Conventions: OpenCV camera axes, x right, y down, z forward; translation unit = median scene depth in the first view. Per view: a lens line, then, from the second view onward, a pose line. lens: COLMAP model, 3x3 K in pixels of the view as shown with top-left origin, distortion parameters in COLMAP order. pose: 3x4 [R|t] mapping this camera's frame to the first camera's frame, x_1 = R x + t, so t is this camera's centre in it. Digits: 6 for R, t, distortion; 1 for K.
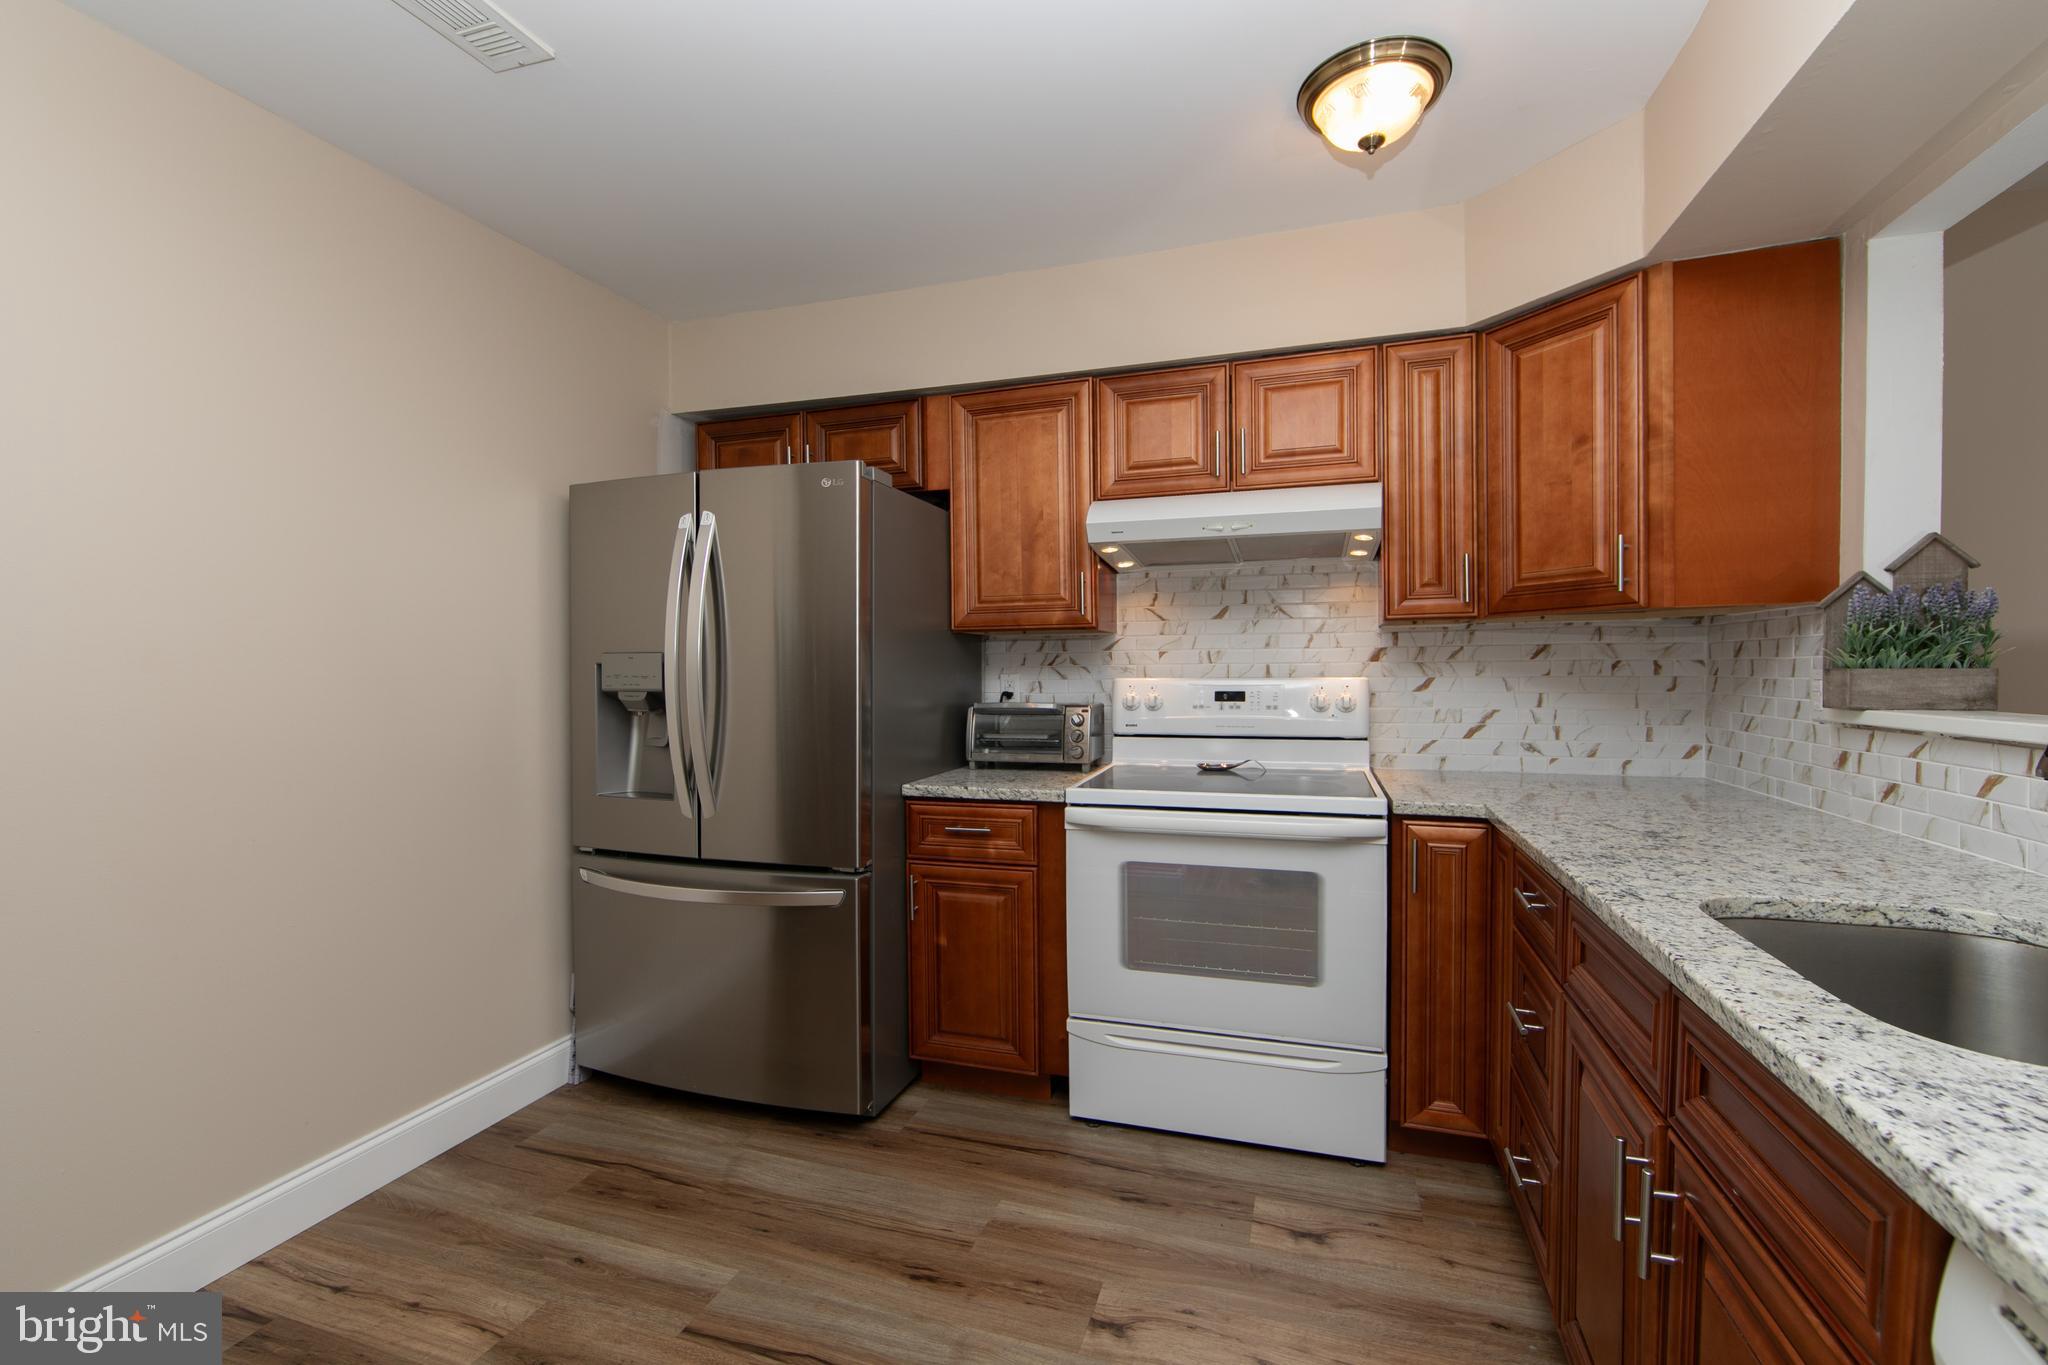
lens RADIAL K [[860.8, 0, 1042.4], [0, 860.8, 671.4], [0, 0, 1]] dist [-0.000365, -0.000078]
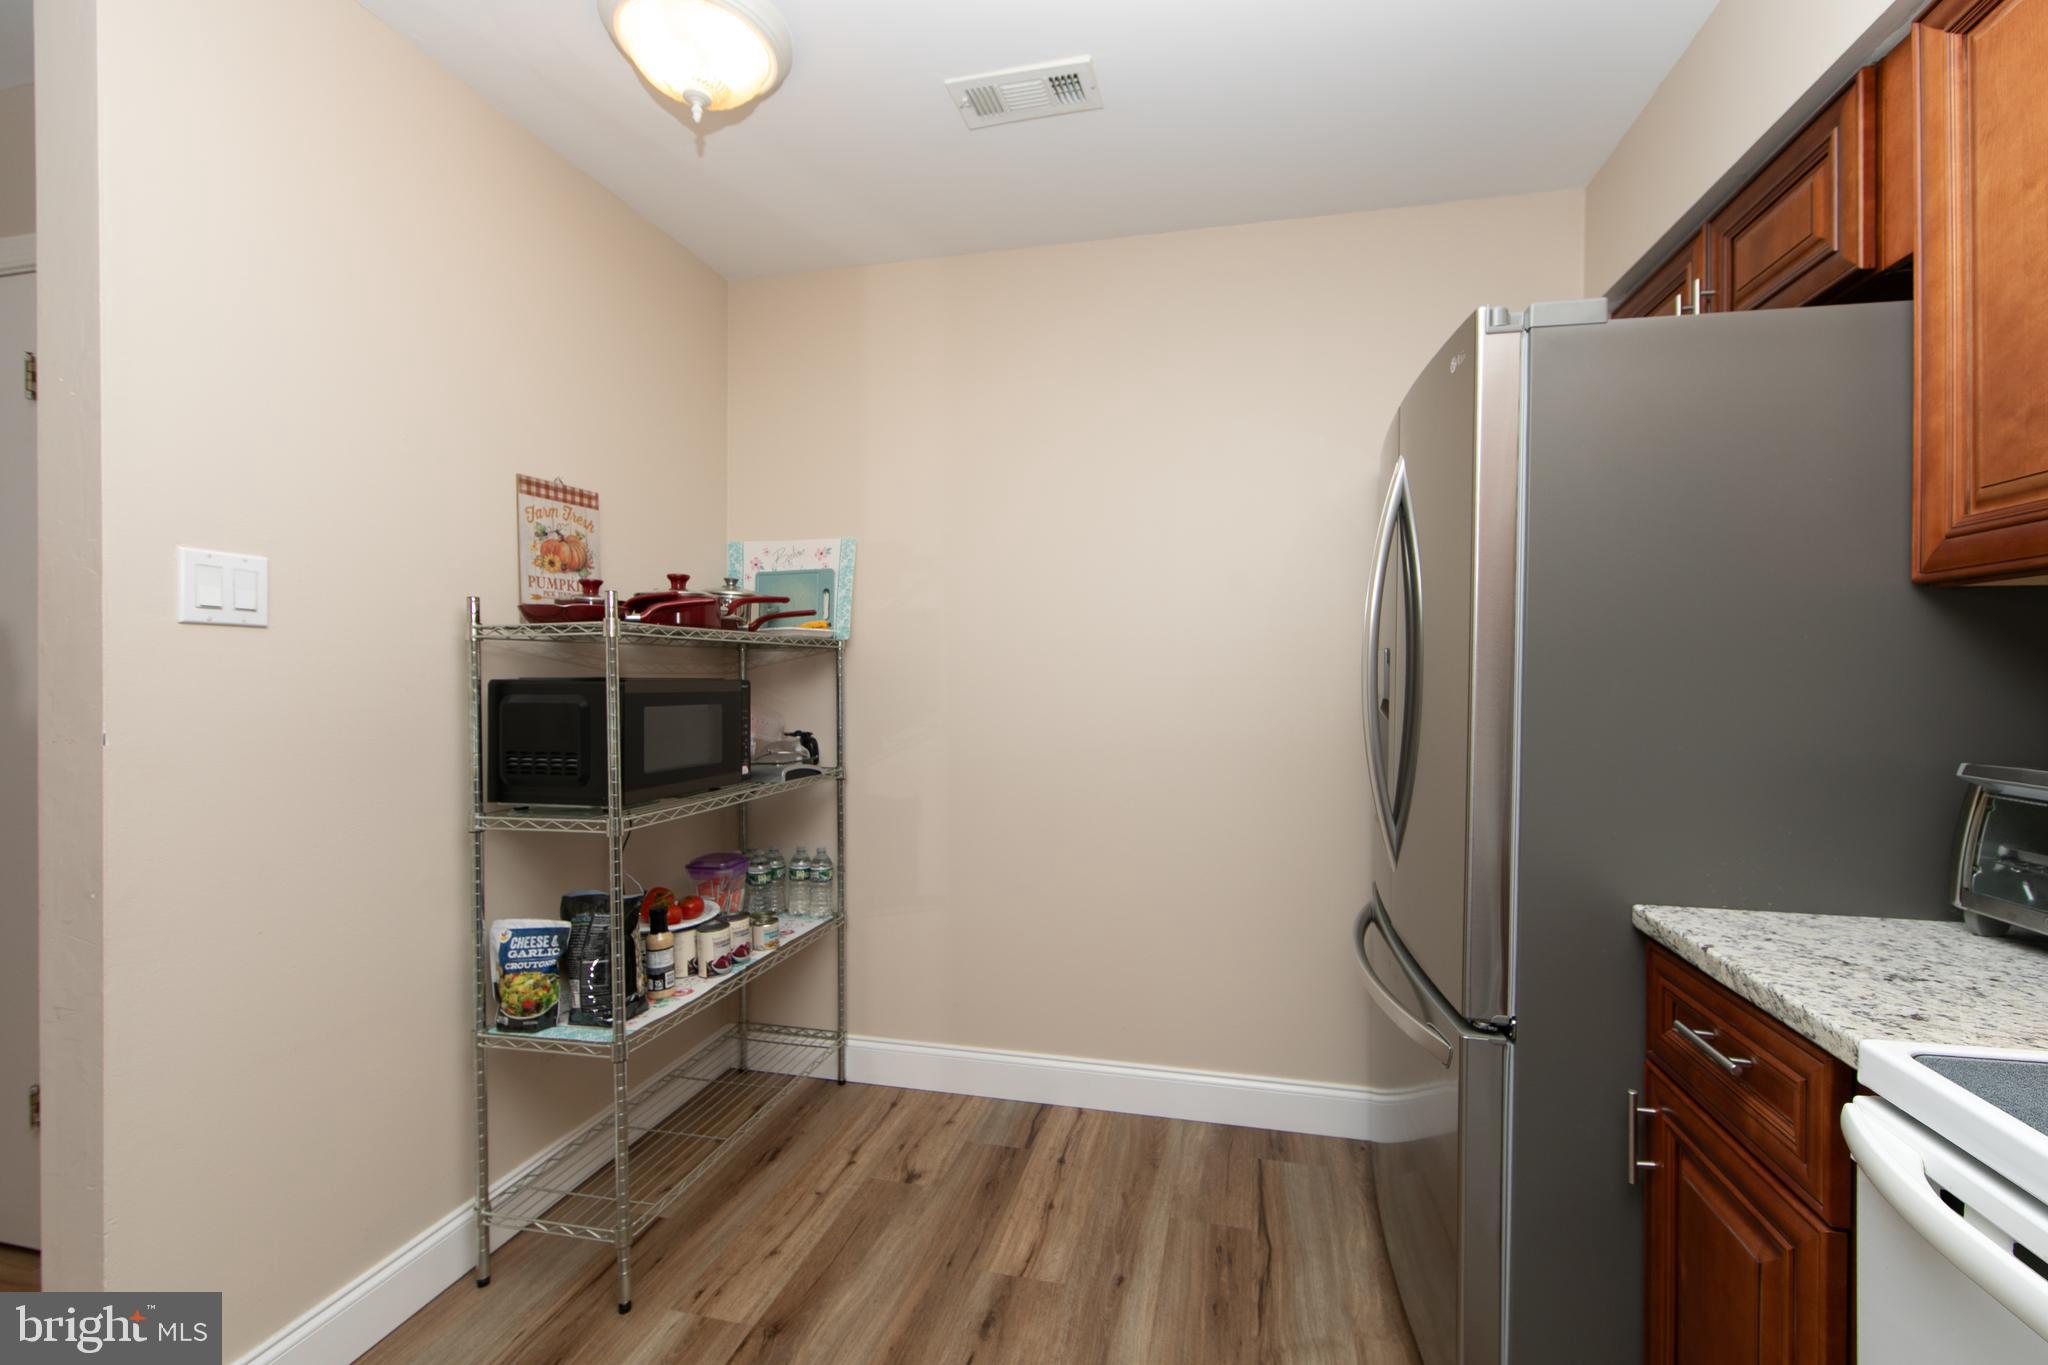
lens RADIAL K [[860.8, 0, 1042.4], [0, 860.8, 671.4], [0, 0, 1]] dist [-0.000365, -0.000078]
pose [[0.079023, 0.009139, -0.996831, 0.376020], [-0.006451, 0.999942, 0.008656, -0.009054], [0.996852, 0.005747, 0.079077, 0.753601]]
